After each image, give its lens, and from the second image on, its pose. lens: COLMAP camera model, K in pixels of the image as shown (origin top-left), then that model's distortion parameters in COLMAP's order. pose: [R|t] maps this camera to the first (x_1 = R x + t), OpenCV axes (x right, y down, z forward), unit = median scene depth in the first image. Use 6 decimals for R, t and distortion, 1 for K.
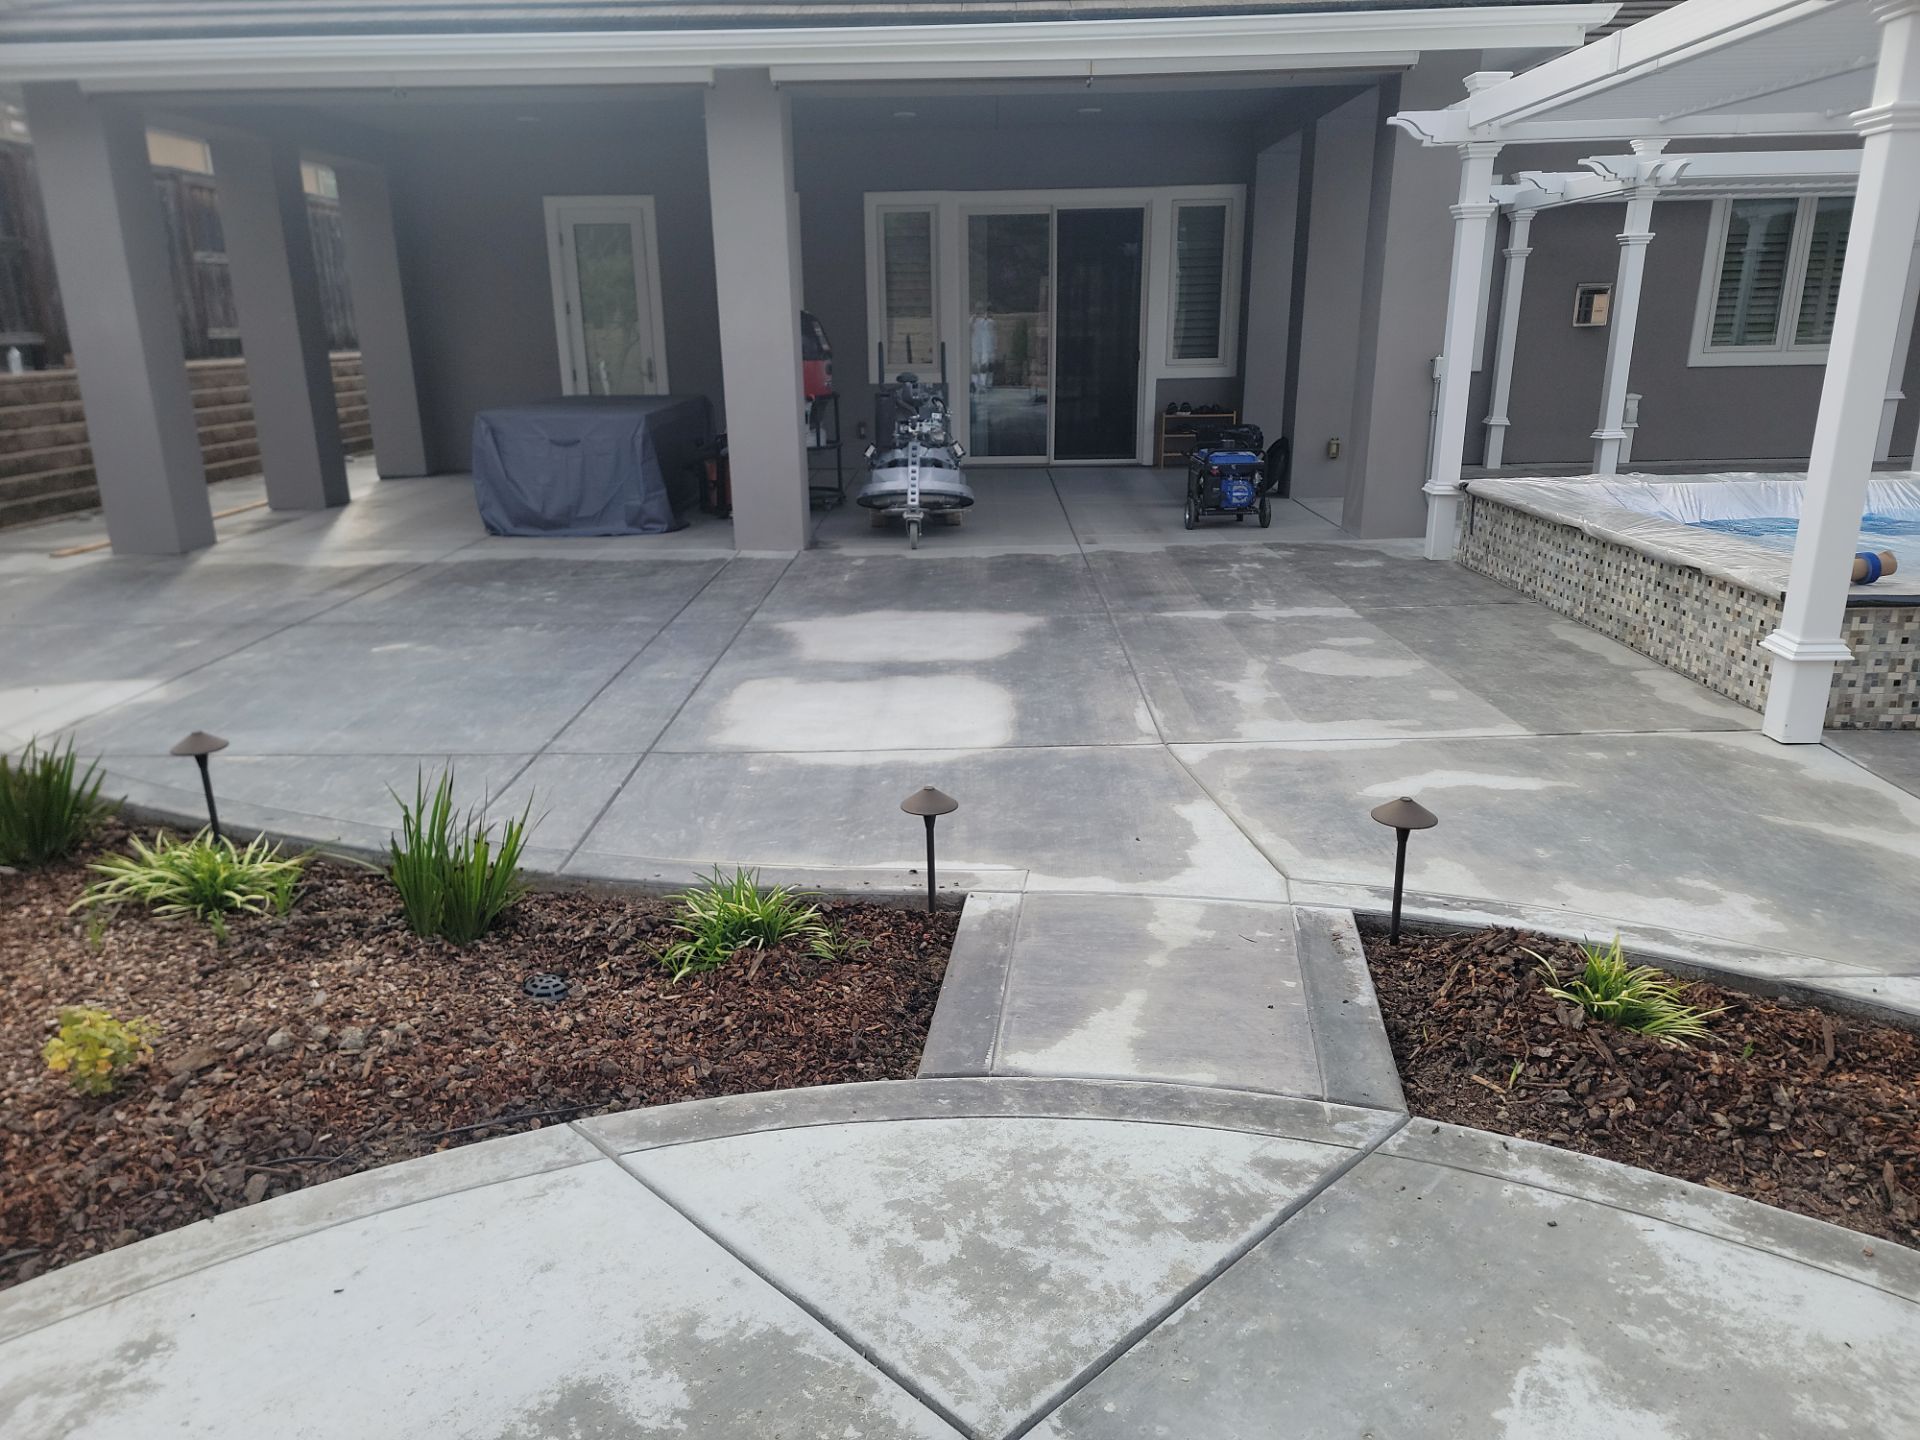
lens RADIAL K [[1339.6, 0, 963.3], [0, 1339.6, 731.5], [0, 0, 1]] dist [0.077391, -0.064285]
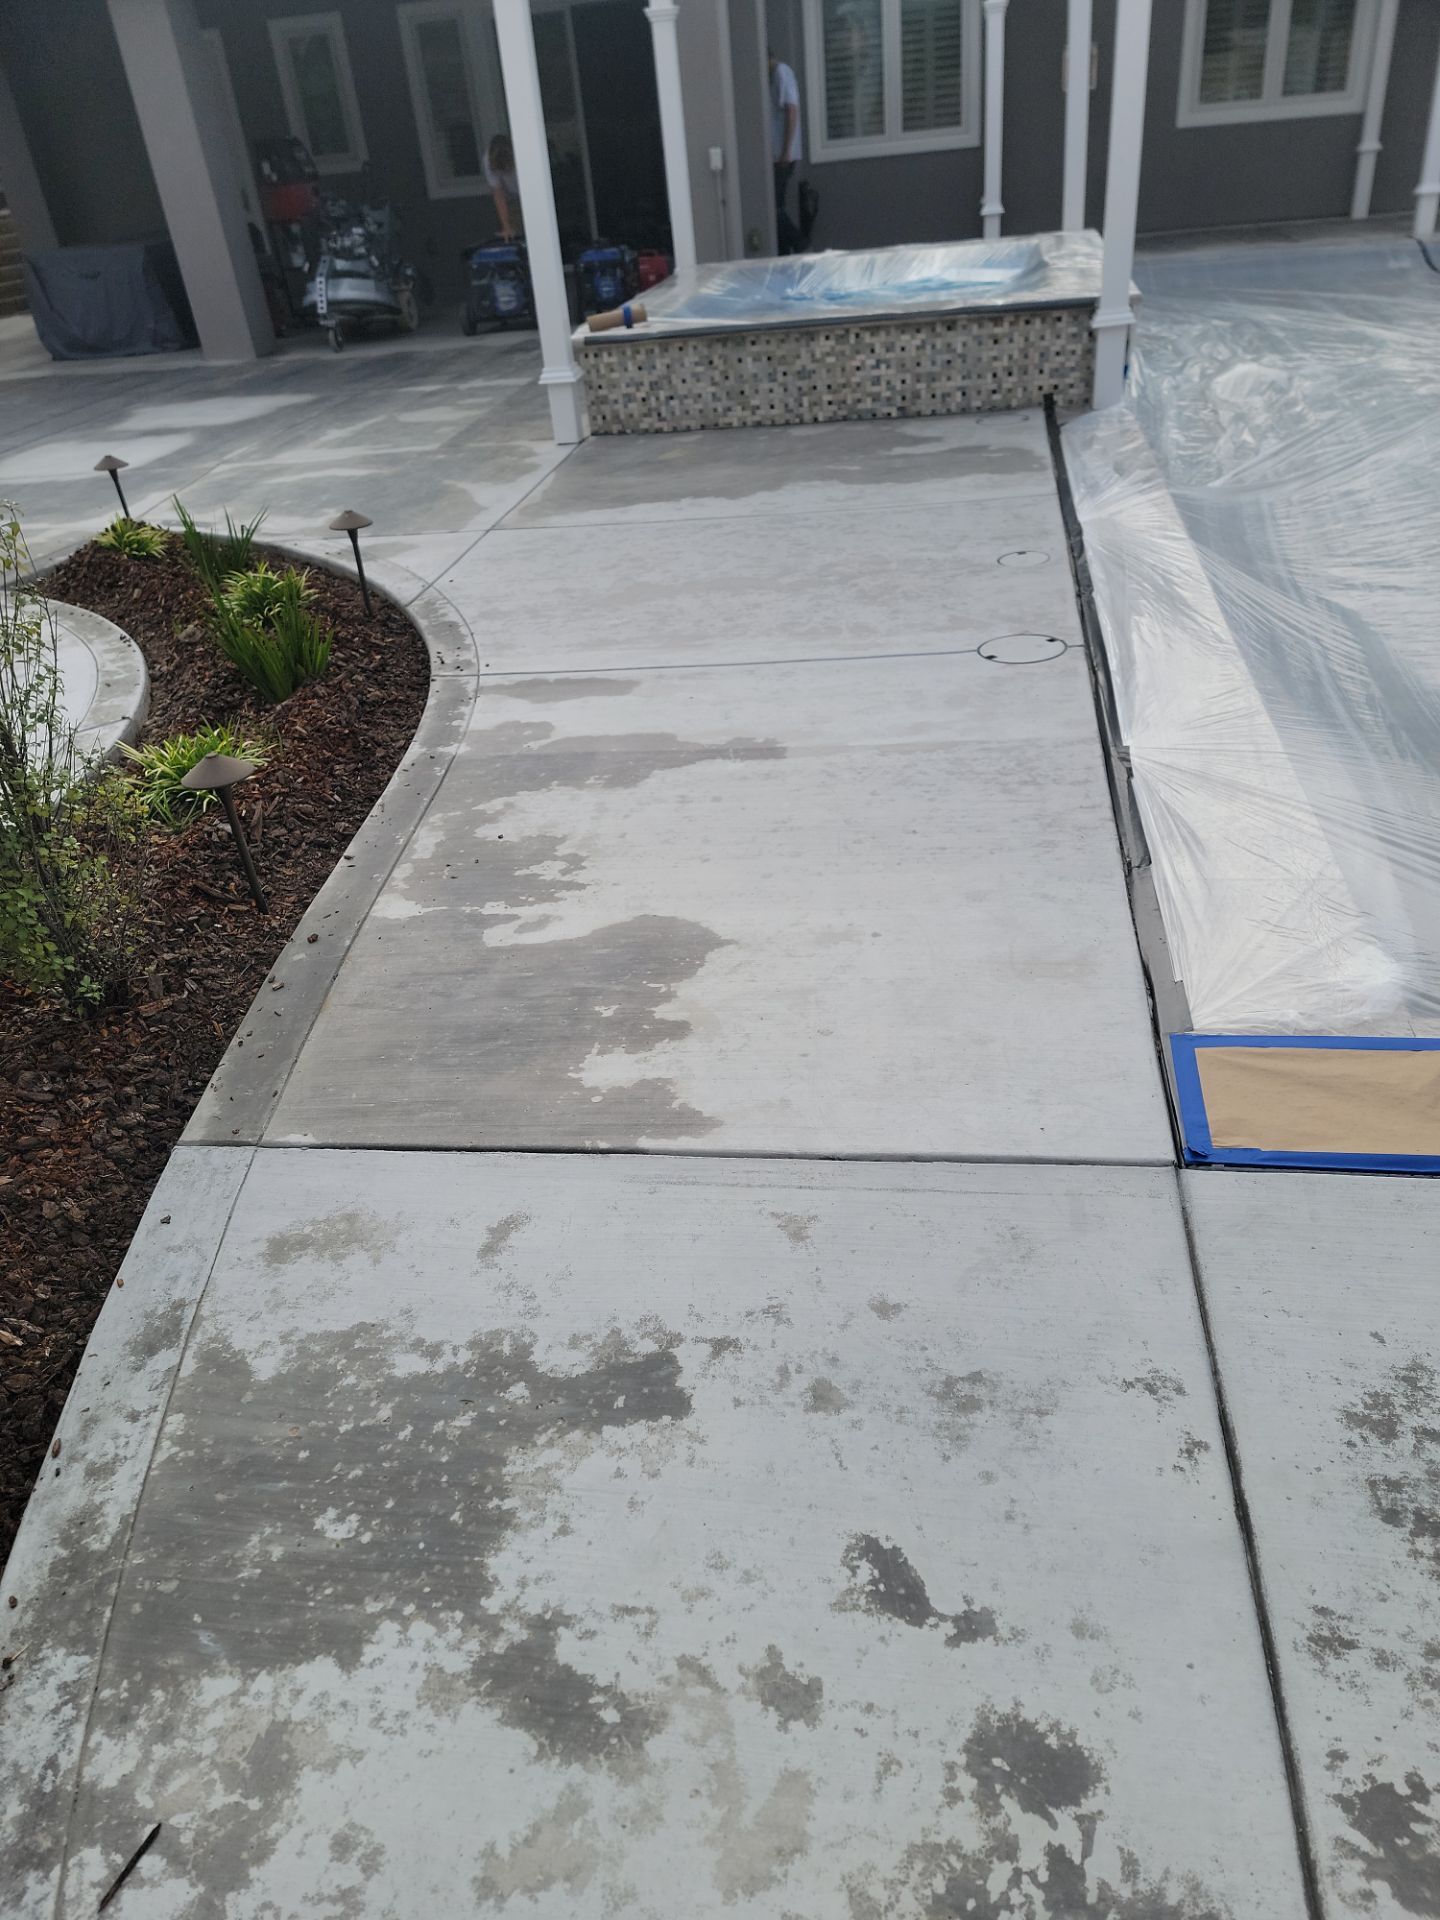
lens RADIAL K [[1339.6, 0, 721.6], [0, 1339.6, 966.2], [0, 0, 1]] dist [0.077391, -0.064285]
pose [[0.989442, 0.008694, -0.144665, 0.855522], [0.029984, 0.964322, 0.263030, 0.153714], [0.141791, -0.264591, 0.953880, -0.509464]]
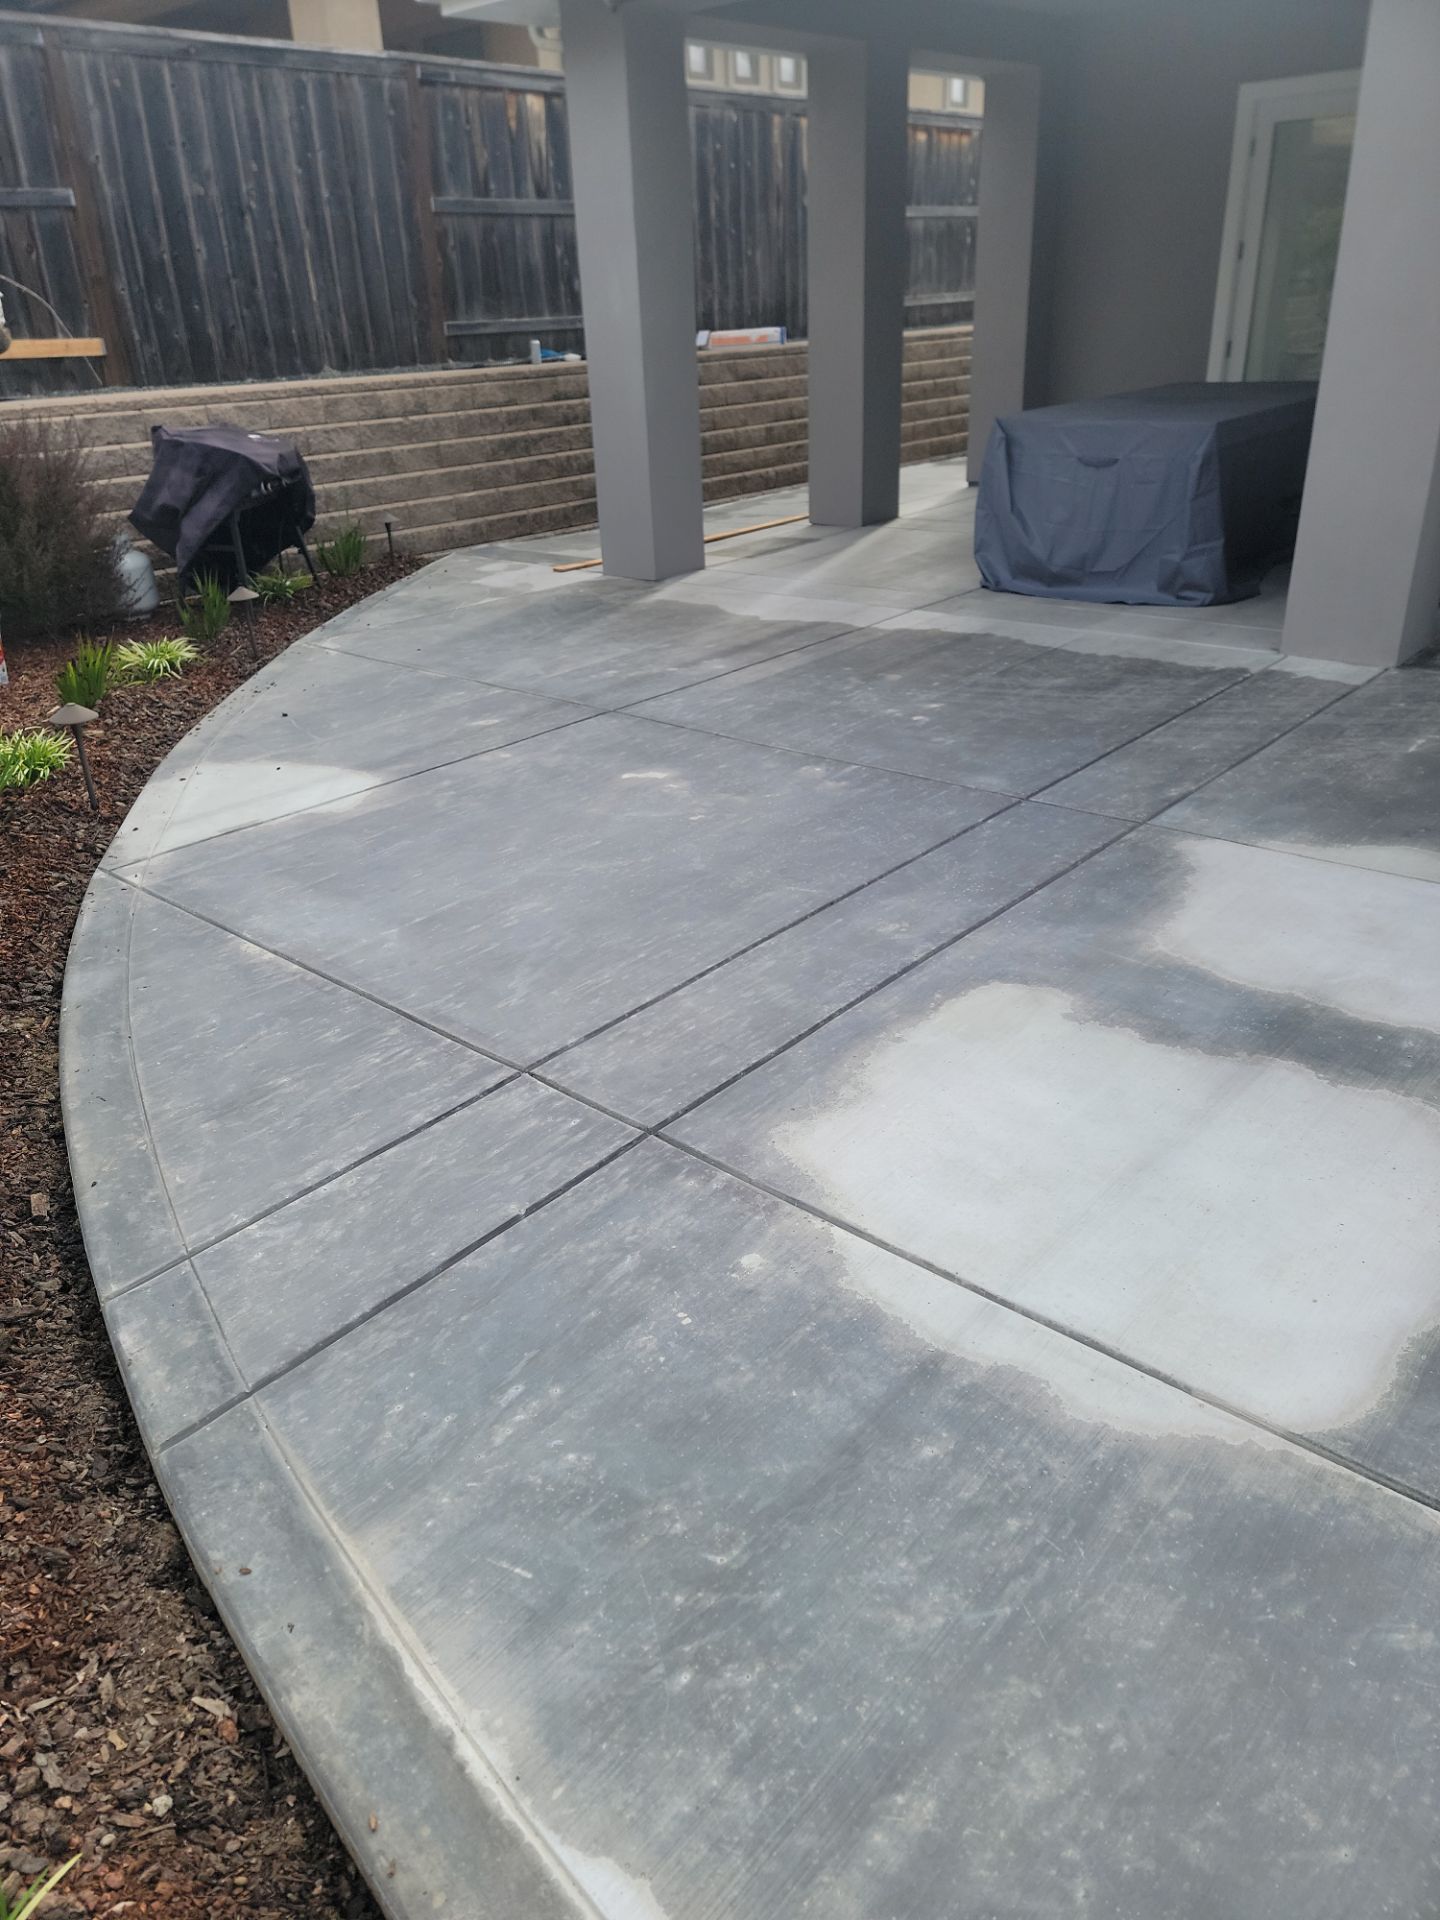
lens RADIAL K [[1339.6, 0, 692.2], [0, 1339.6, 972.9], [0, 0, 1]] dist [0.077391, -0.064285]
pose [[0.749779, 0.275502, -0.601606, 0.086056], [-0.161579, 0.957906, 0.237293, -0.167708], [0.641657, -0.080710, 0.762733, 0.547420]]
